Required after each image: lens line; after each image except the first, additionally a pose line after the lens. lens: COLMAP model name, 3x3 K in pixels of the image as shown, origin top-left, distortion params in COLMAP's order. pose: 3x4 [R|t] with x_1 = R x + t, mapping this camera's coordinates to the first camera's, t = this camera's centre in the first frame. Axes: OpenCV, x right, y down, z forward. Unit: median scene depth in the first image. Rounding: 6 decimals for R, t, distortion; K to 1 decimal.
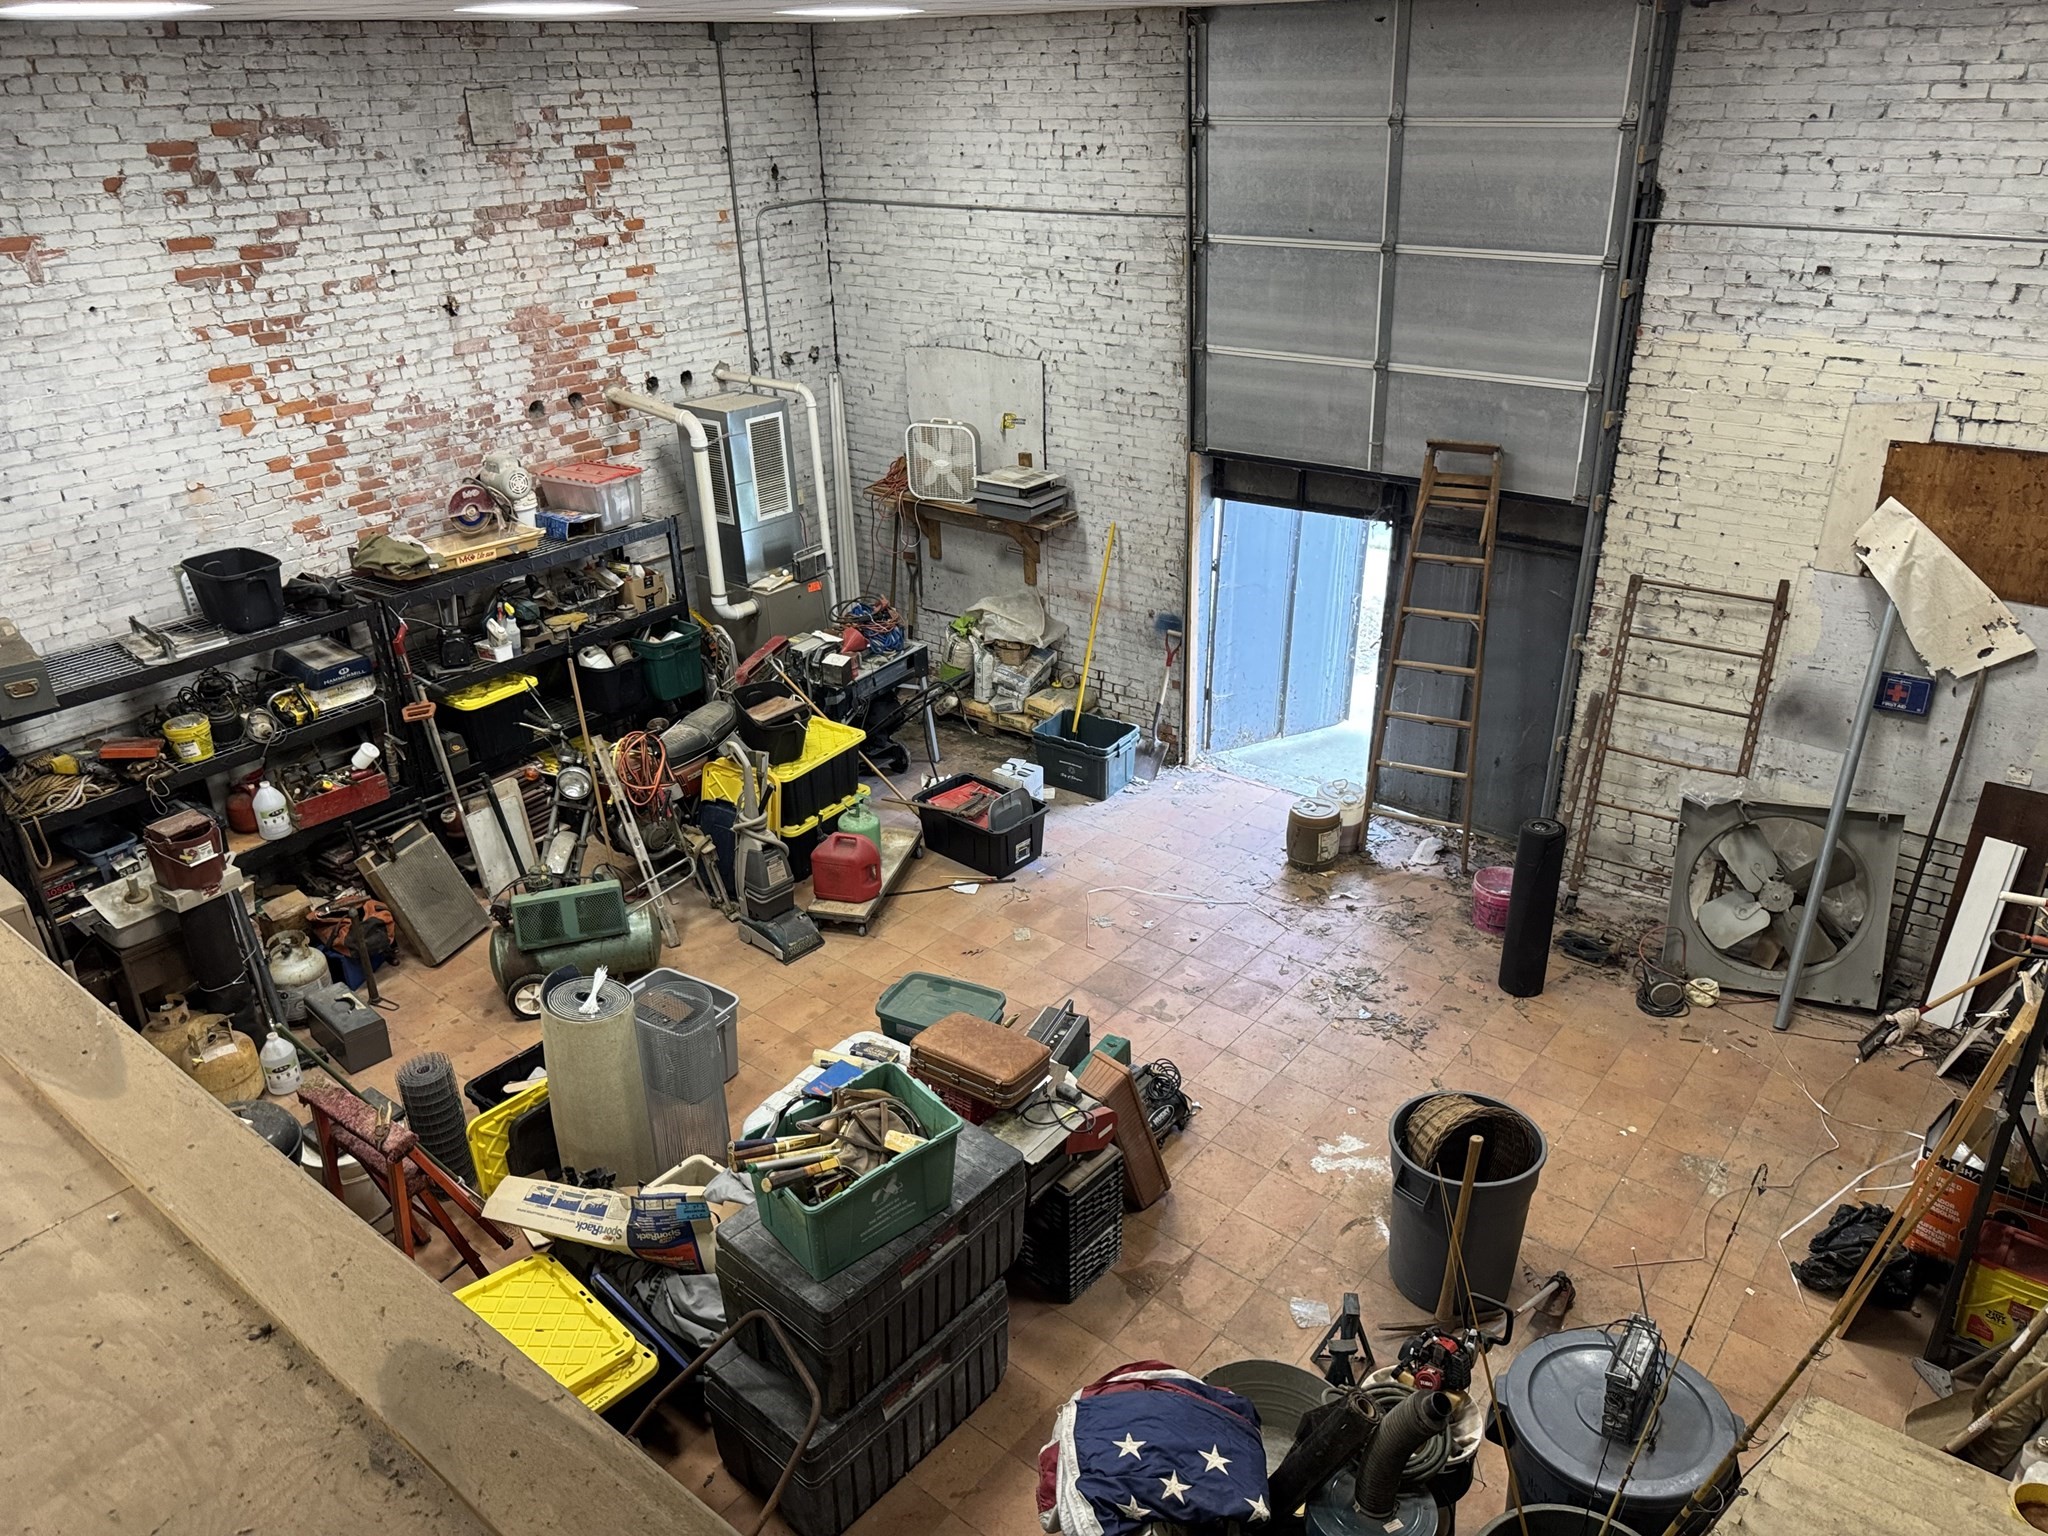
lens RADIAL K [[1462.3, 0, 1020.4], [0, 1462.3, 780.7], [0, 0, 1]] dist [0.026281, -0.018087]
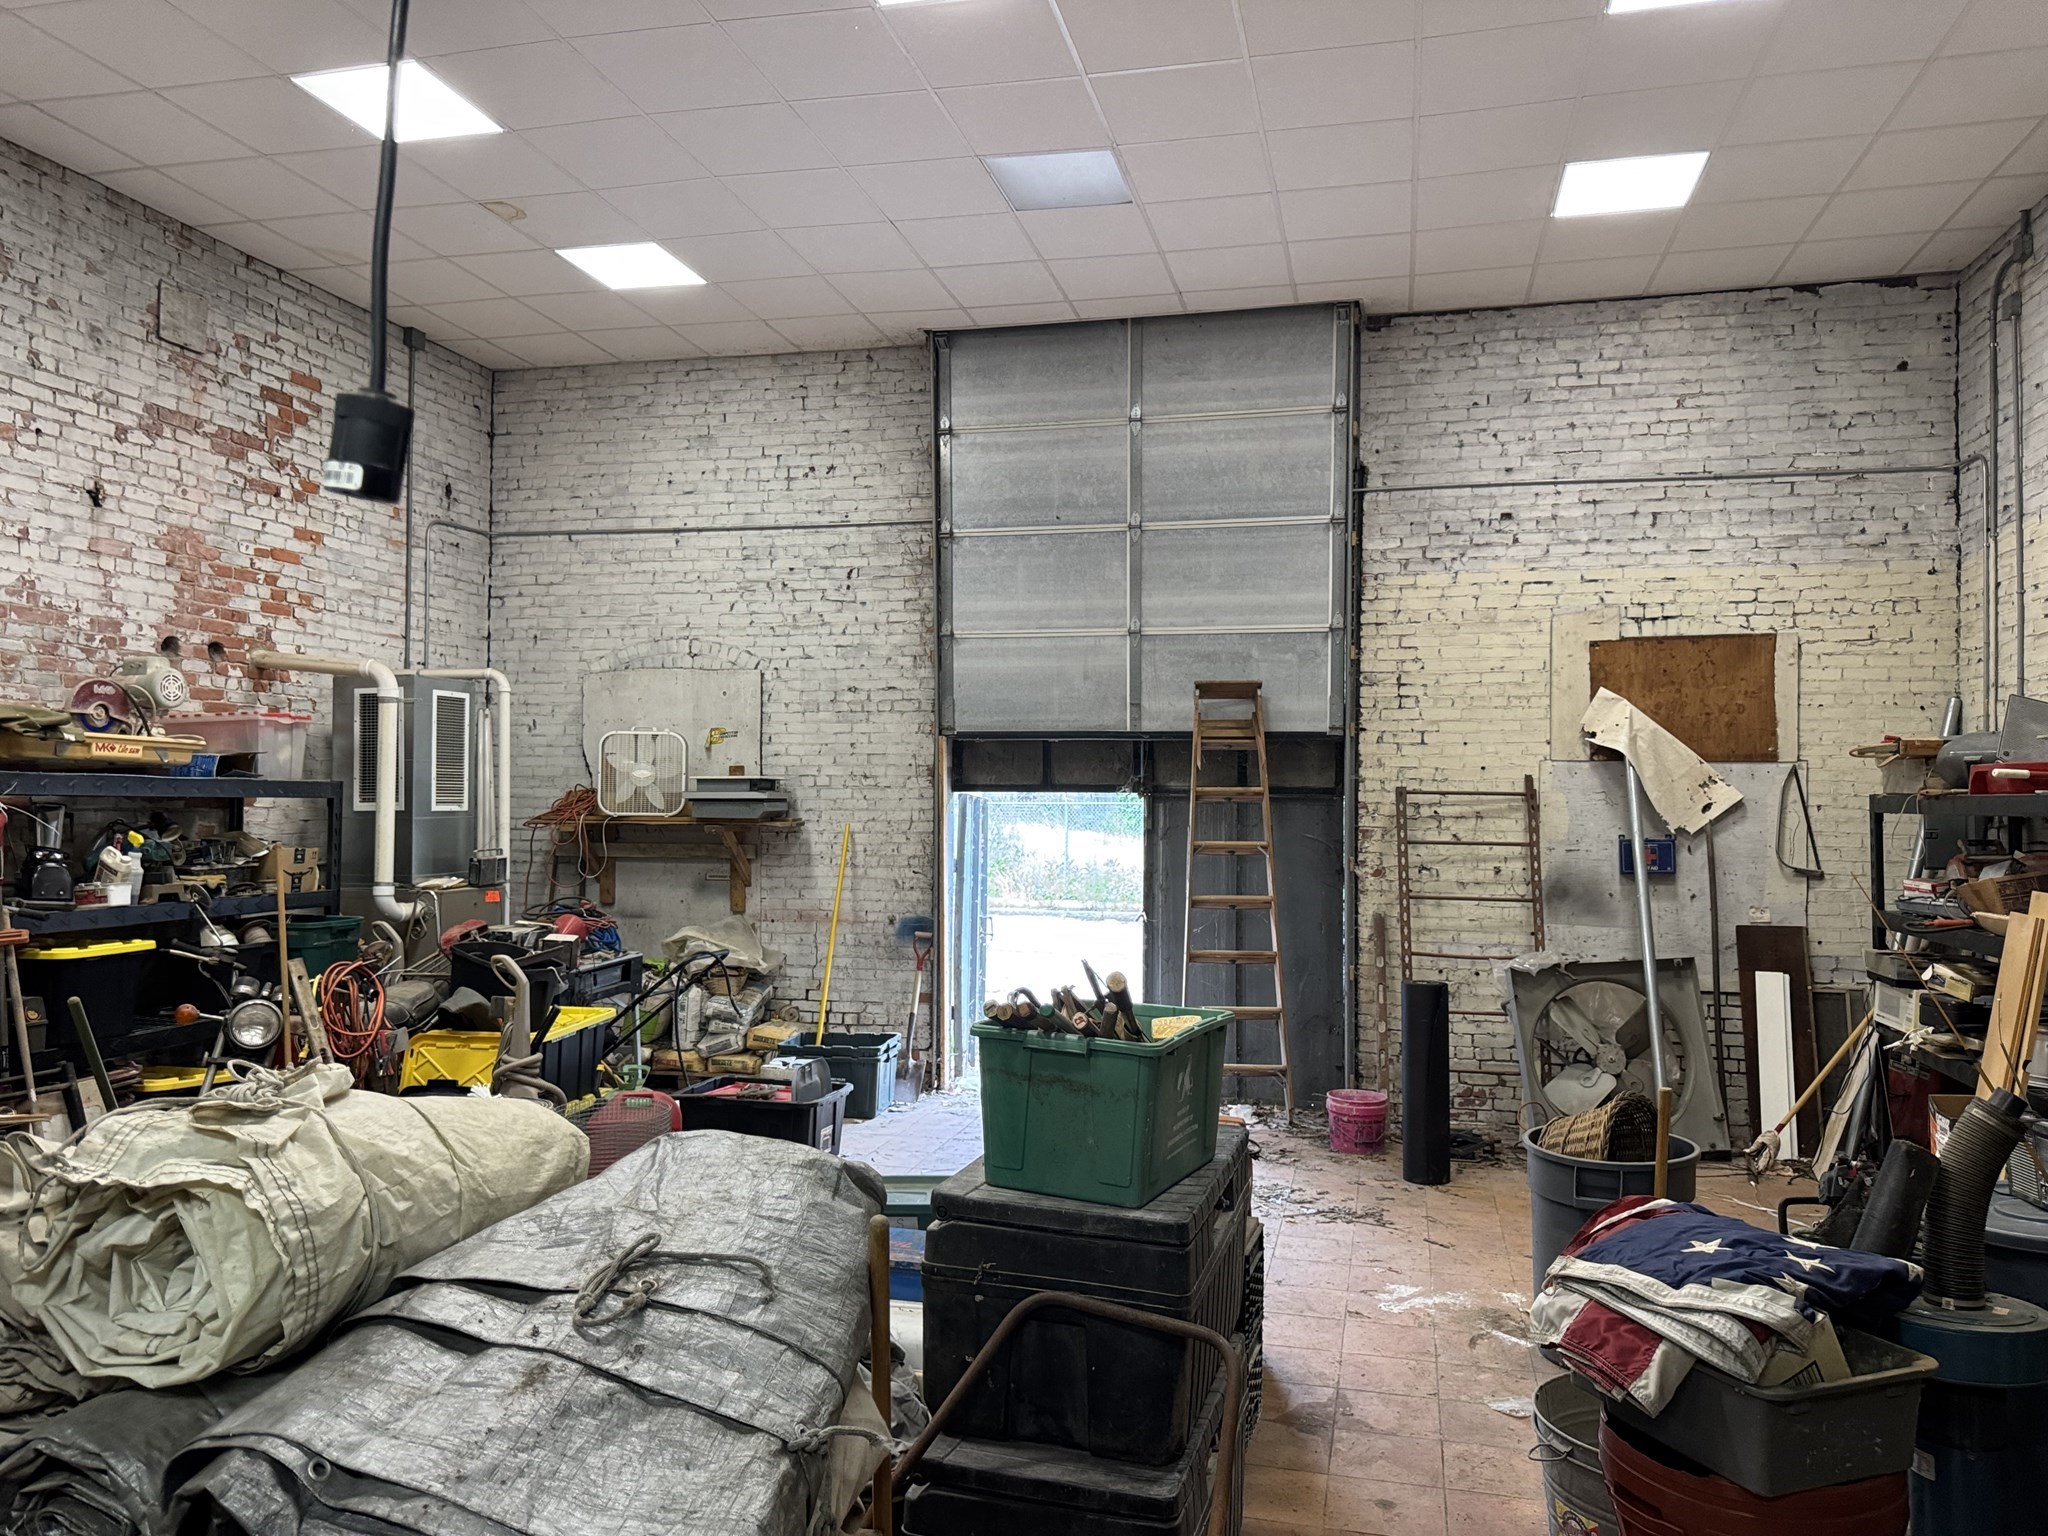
lens RADIAL K [[1425.0, 0, 1037.2], [0, 1425.0, 773.0], [0, 0, 1]] dist [0.175253, -0.331323]
pose [[0.905891, 0.038828, 0.421727, -0.277499], [0.160760, 0.889733, -0.427236, 0.266104], [-0.391813, 0.454826, 0.799759, 0.253585]]
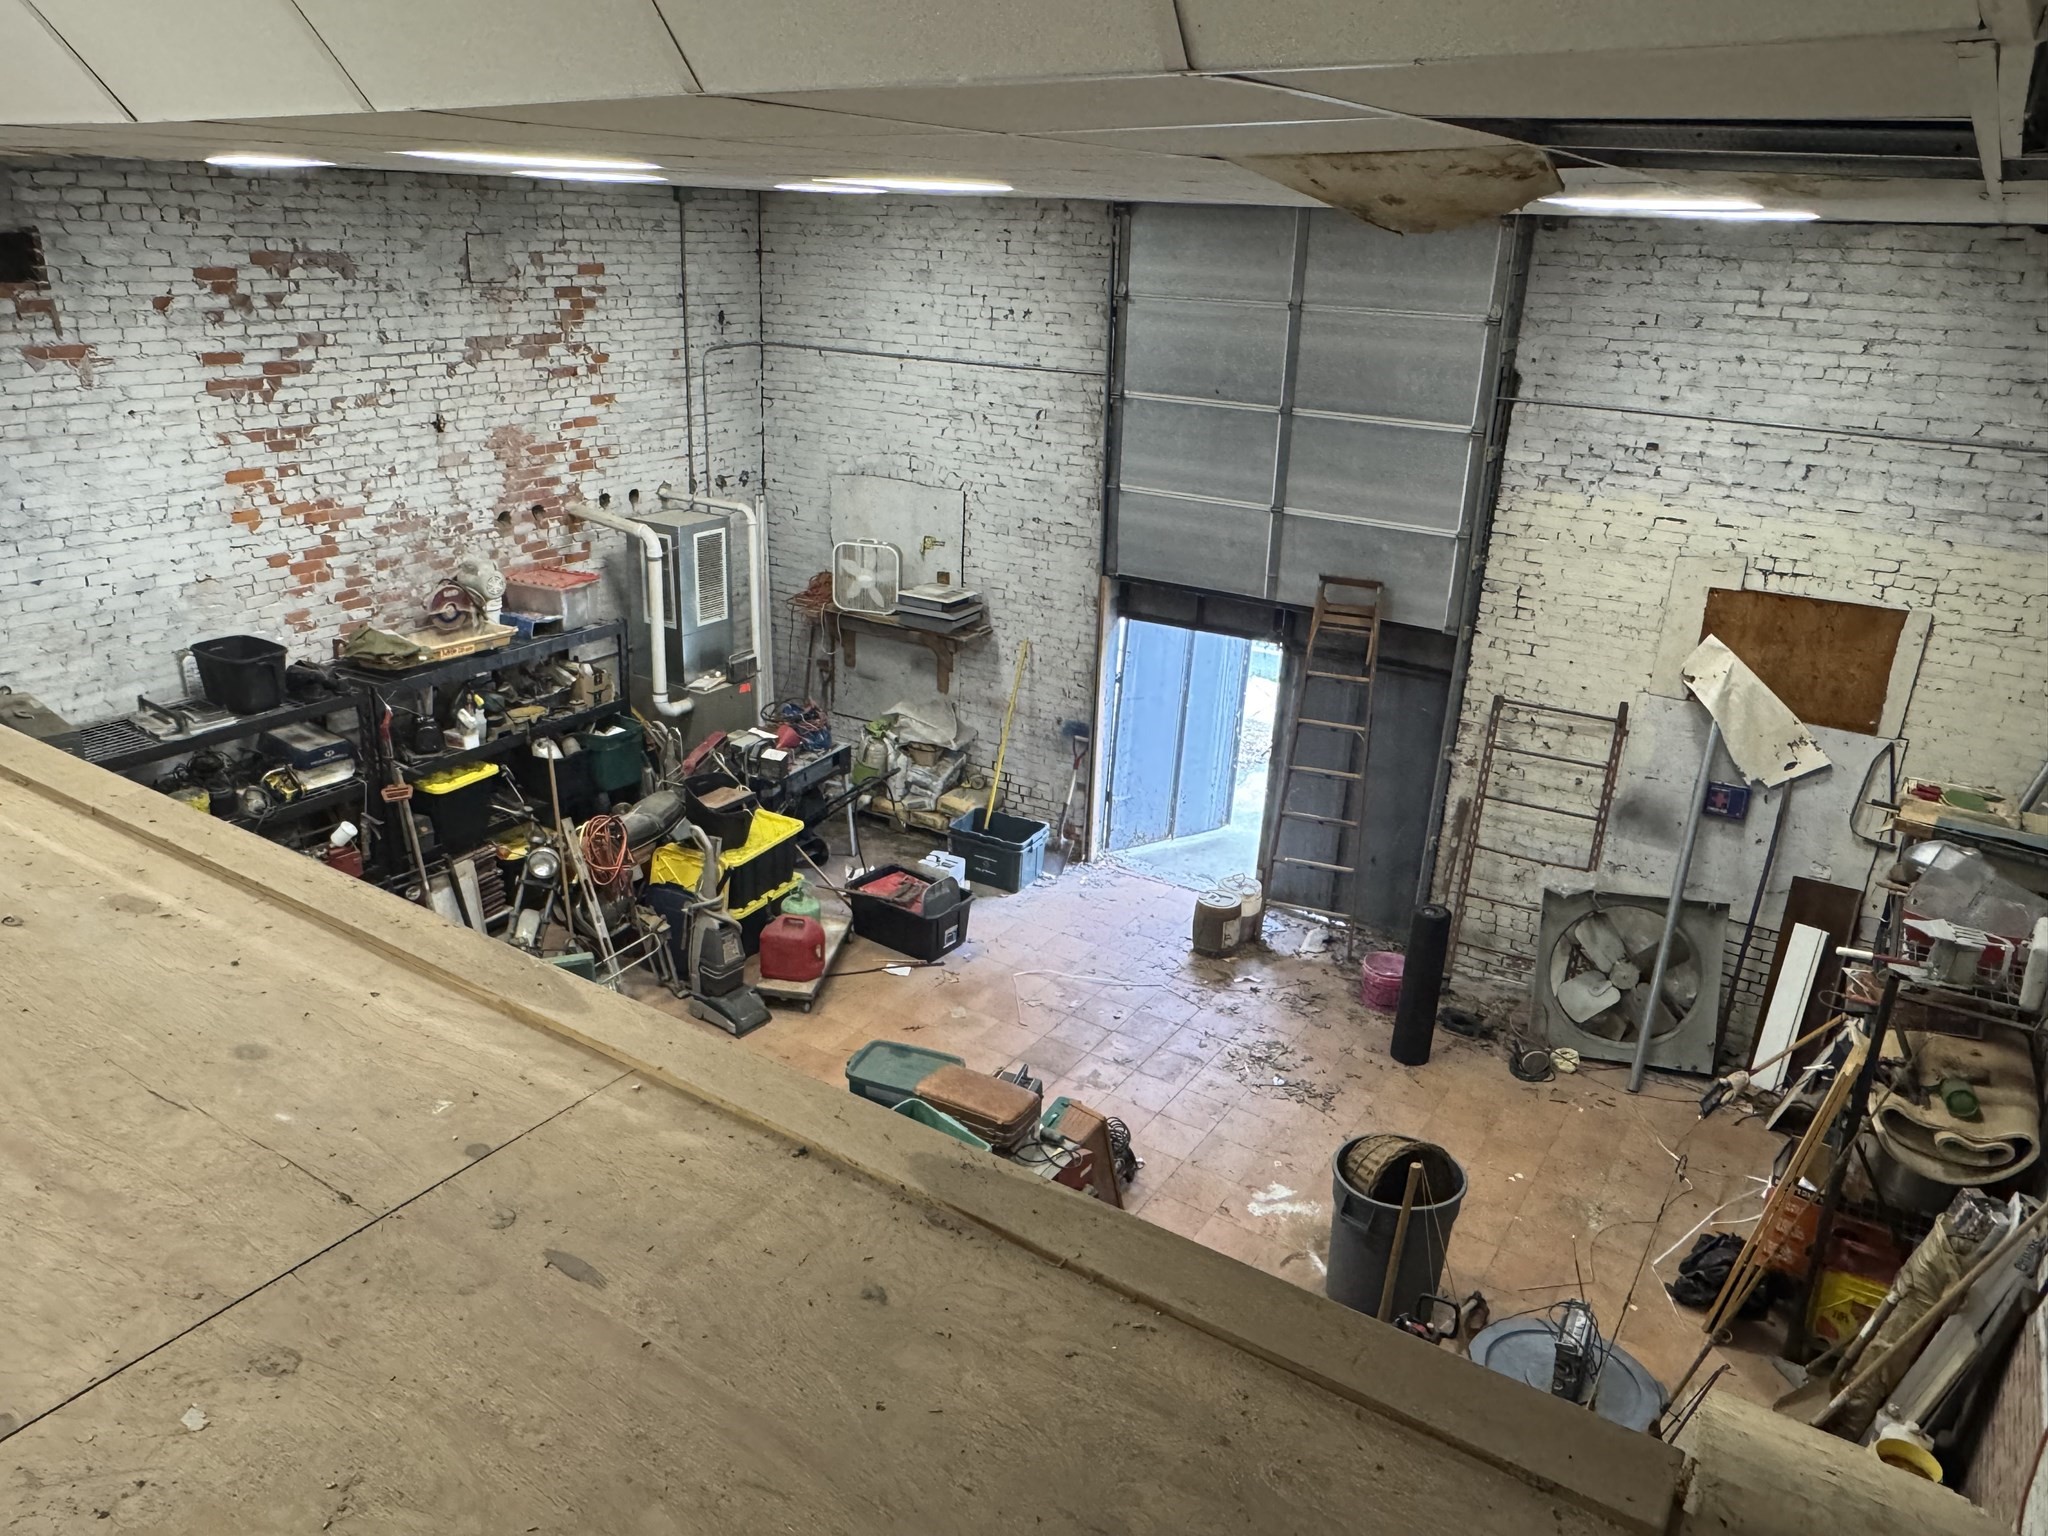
lens RADIAL K [[1454.2, 0, 962.1], [0, 1454.2, 772.2], [0, 0, 1]] dist [0.003604, 0.003663]
pose [[0.995206, 0.021723, 0.095362, -0.110422], [-0.012799, 0.995564, -0.093215, 0.032769], [-0.096964, 0.091547, 0.991069, -0.088882]]
